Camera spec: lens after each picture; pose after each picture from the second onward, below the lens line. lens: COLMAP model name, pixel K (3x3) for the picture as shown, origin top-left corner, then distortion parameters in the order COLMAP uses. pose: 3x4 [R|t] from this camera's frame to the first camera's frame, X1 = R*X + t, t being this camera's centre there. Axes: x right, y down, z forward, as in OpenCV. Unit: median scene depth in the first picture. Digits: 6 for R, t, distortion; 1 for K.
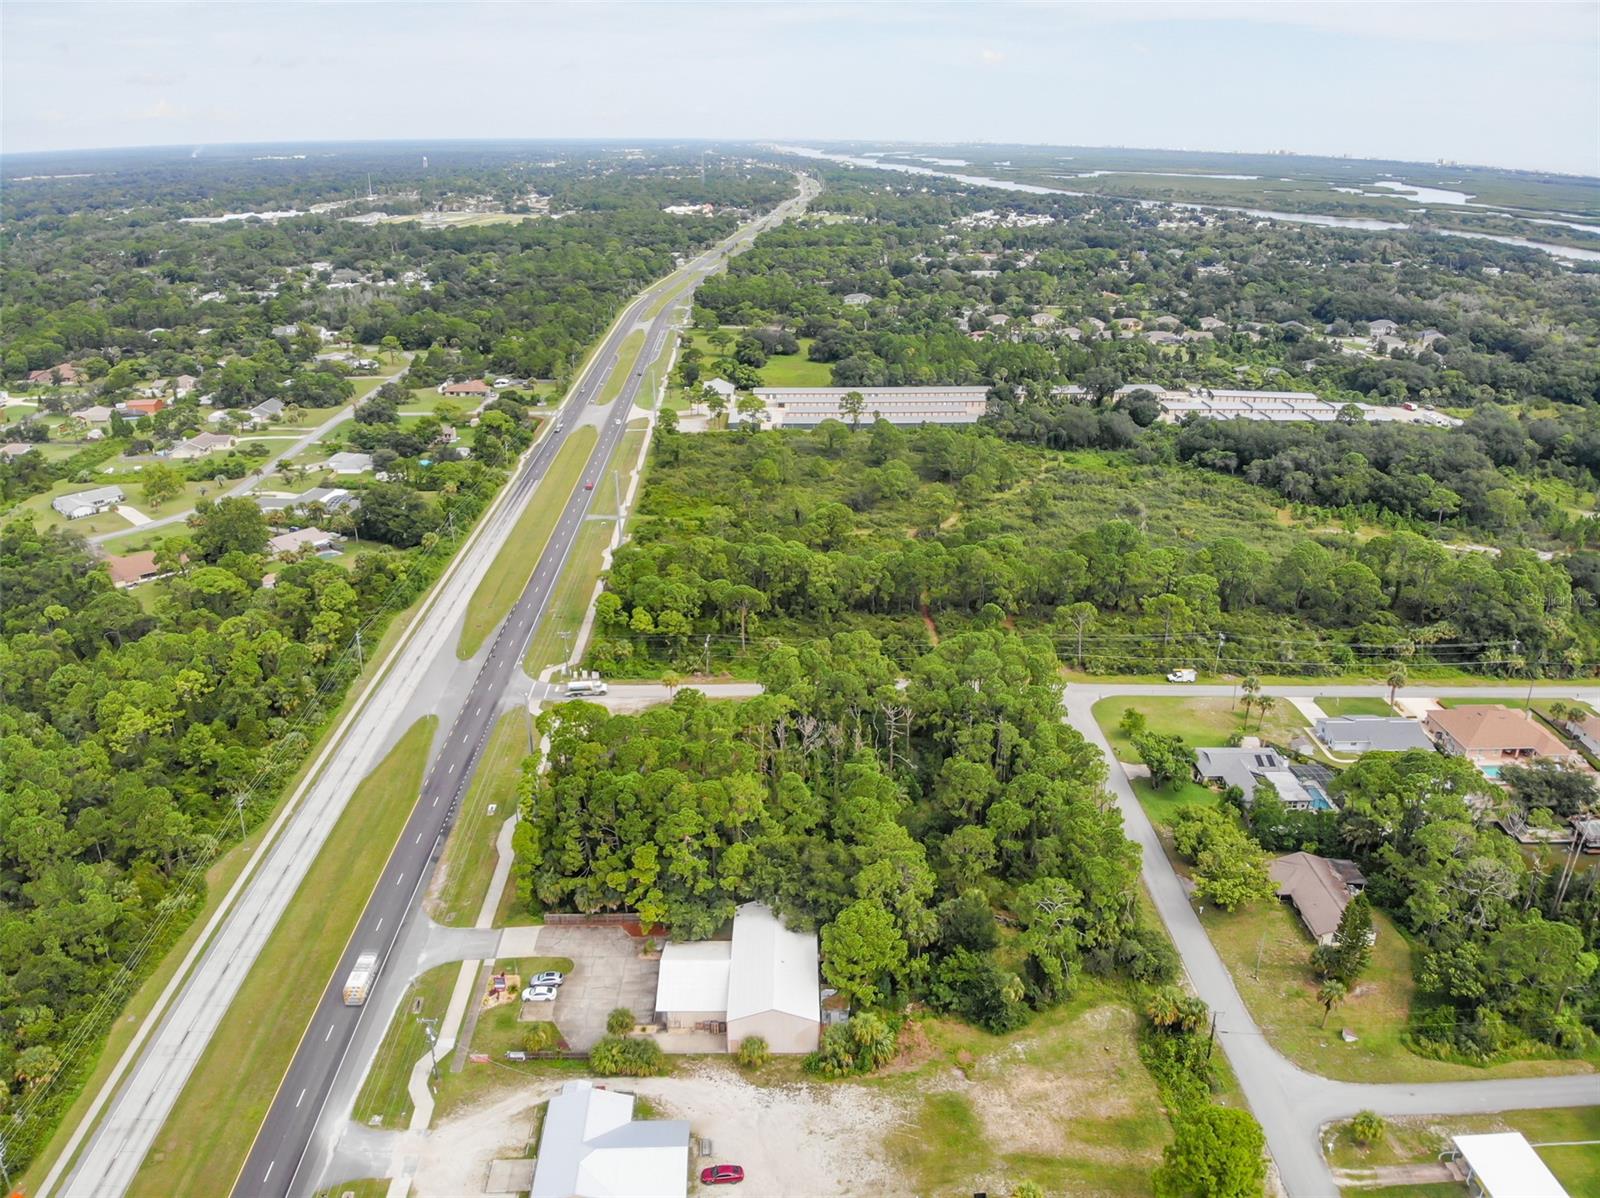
lens RADIAL K [[1178.0, 0, 793.2], [0, 1178.0, 587.3], [0, 0, 1]] dist [0.056229, -0.175529]
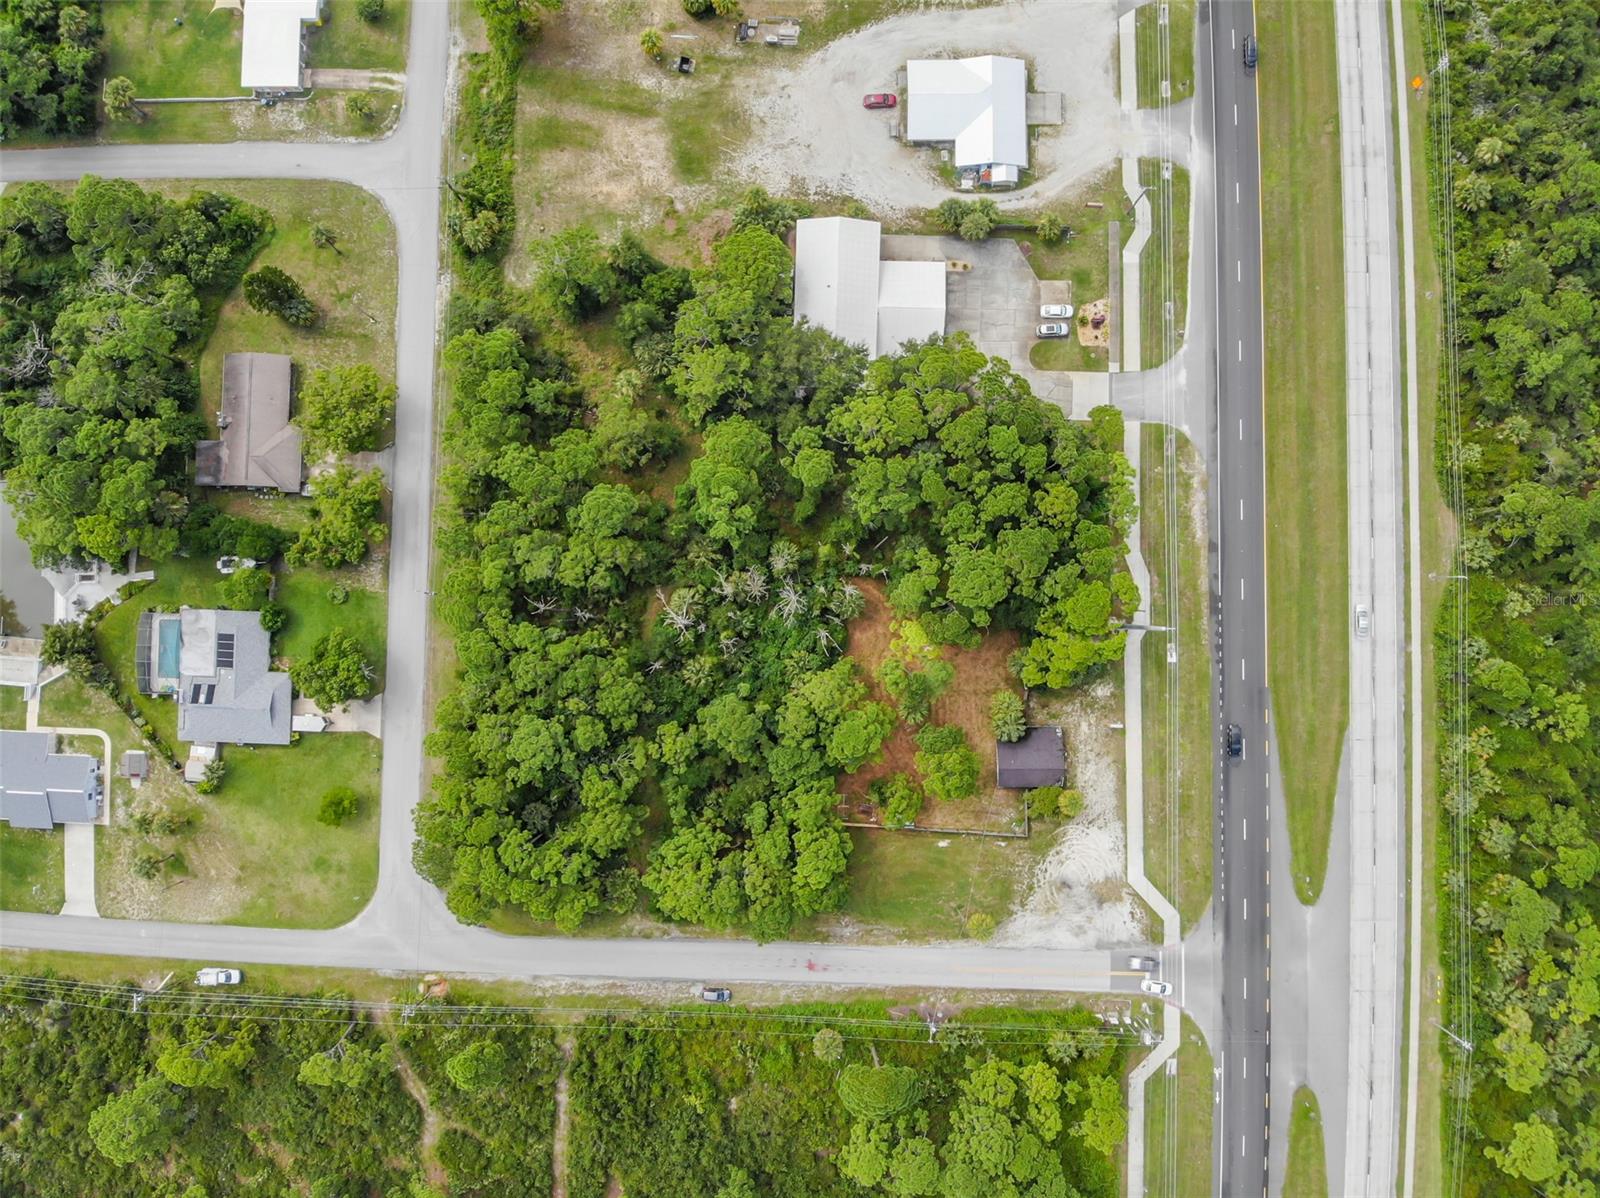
lens RADIAL K [[1178.0, 0, 793.2], [0, 1178.0, 587.3], [0, 0, 1]] dist [0.056229, -0.175529]
pose [[-0.999467, -0.032285, 0.004825, 0.005860], [0.015697, -0.345750, 0.938195, -0.486729], [-0.028621, 0.937771, 0.346072, 0.572663]]
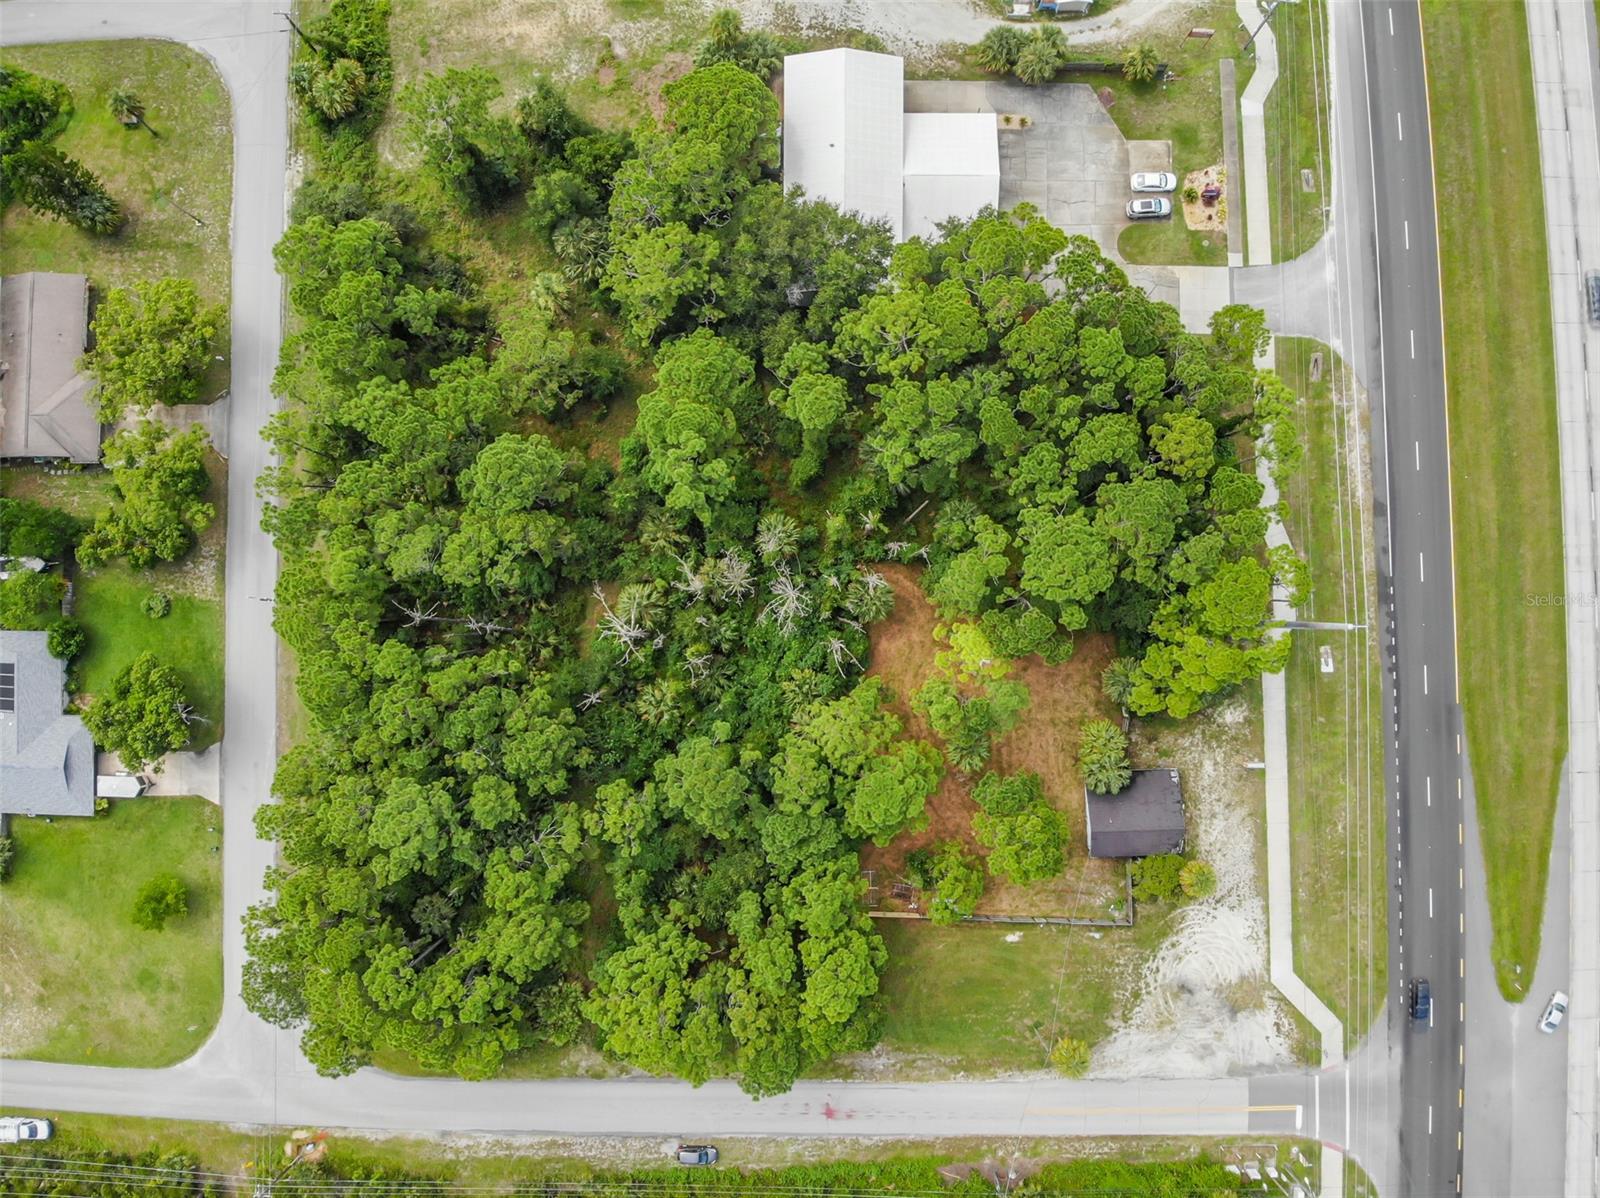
lens RADIAL K [[1178.0, 0, 793.2], [0, 1178.0, 587.3], [0, 0, 1]] dist [0.056229, -0.175529]
pose [[-0.999939, -0.008302, 0.007275, 0.004958], [0.009697, -0.345752, 0.938276, -0.299179], [-0.005275, 0.938289, 0.345811, 0.645401]]
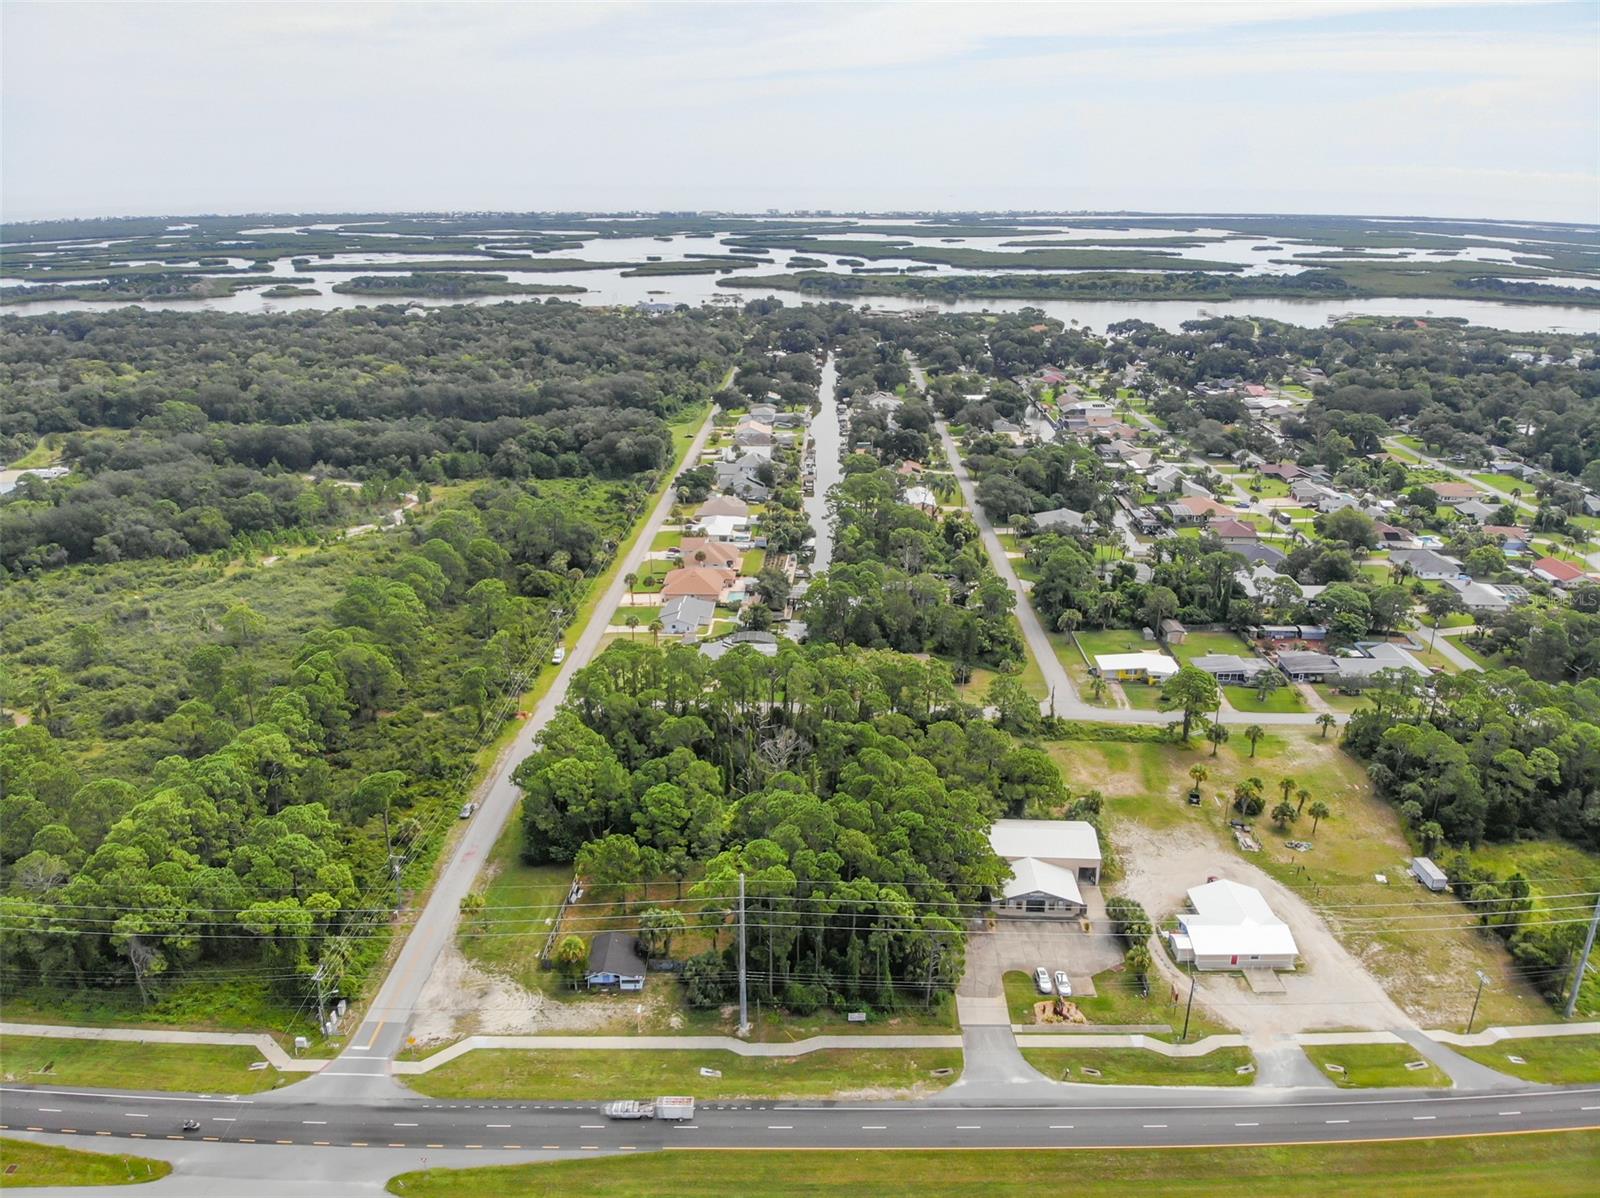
lens RADIAL K [[1178.0, 0, 793.2], [0, 1178.0, 587.3], [0, 0, 1]] dist [0.056229, -0.175529]
pose [[0.037152, -0.325565, 0.944790, -0.726034], [0.355950, 0.887743, 0.291910, -0.238946], [-0.933766, 0.325453, 0.148867, 0.625448]]
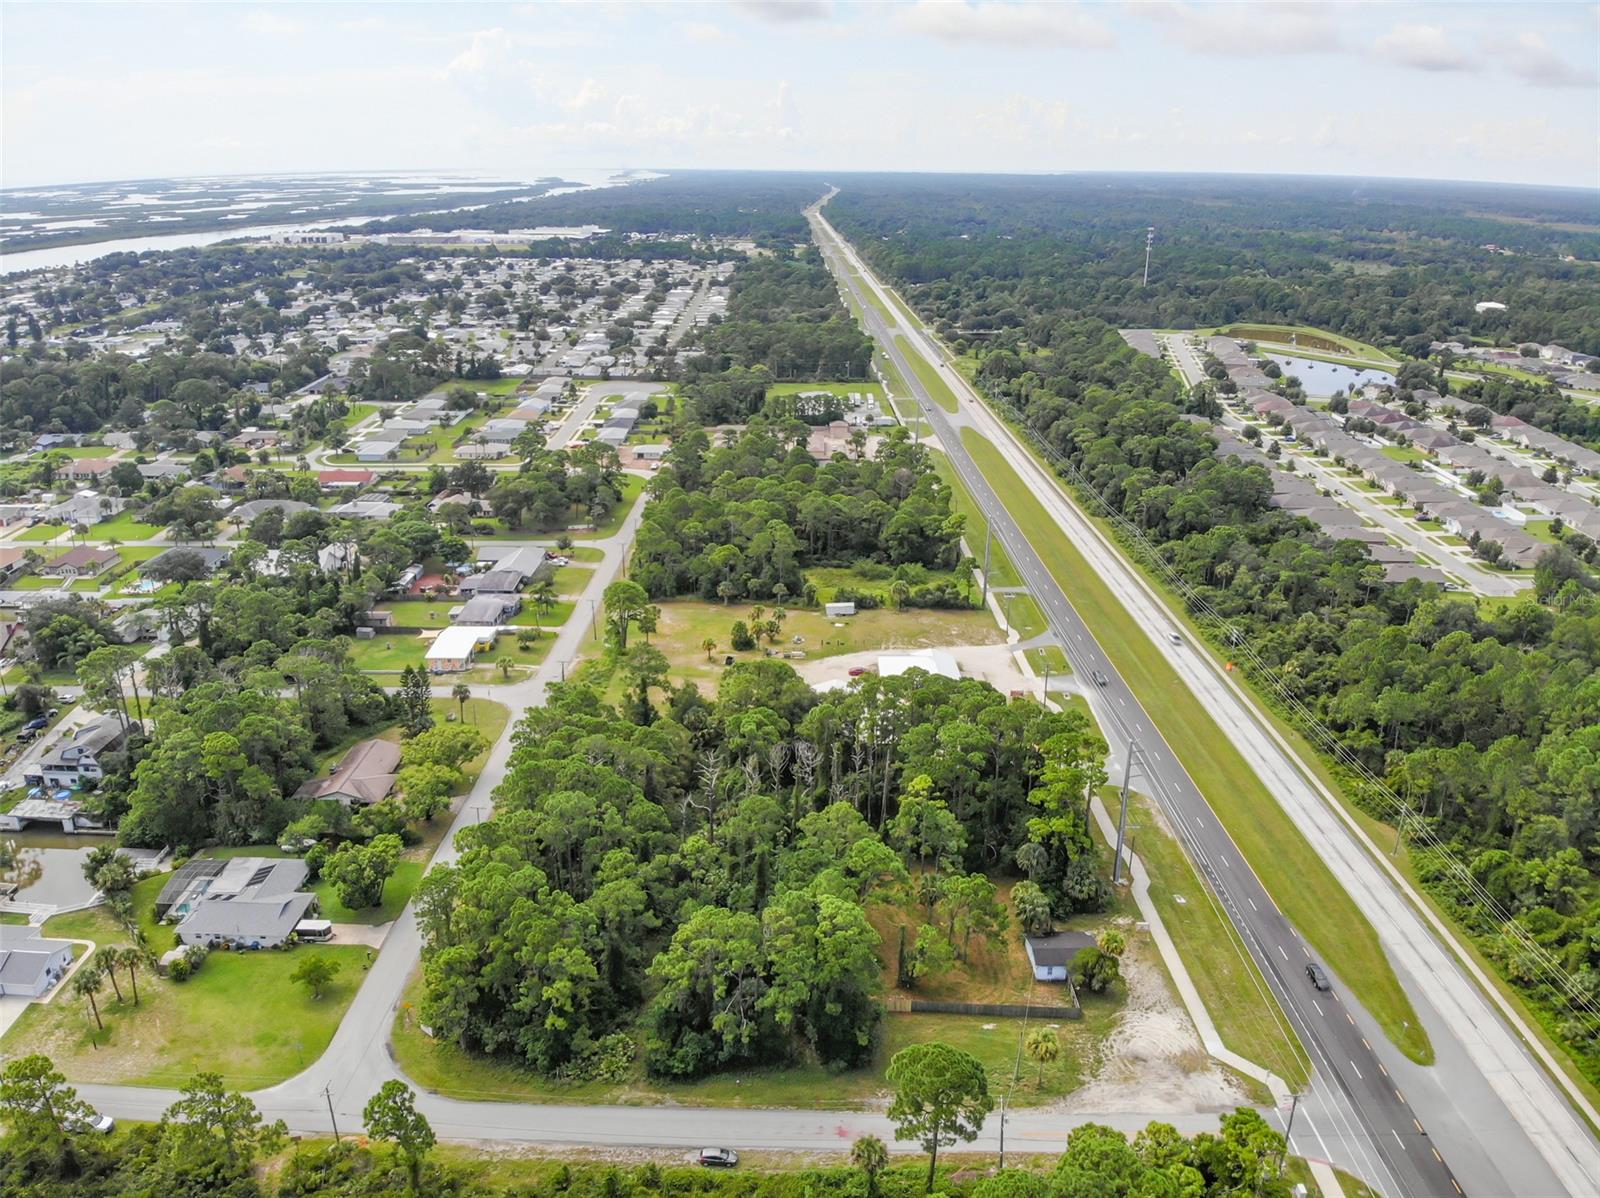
lens RADIAL K [[1178.0, 0, 793.2], [0, 1178.0, 587.3], [0, 0, 1]] dist [0.056229, -0.175529]
pose [[-0.999682, -0.014428, 0.020663, 0.006276], [0.002569, 0.757308, 0.653053, -0.453451], [-0.025070, 0.652899, -0.757030, 1.271160]]
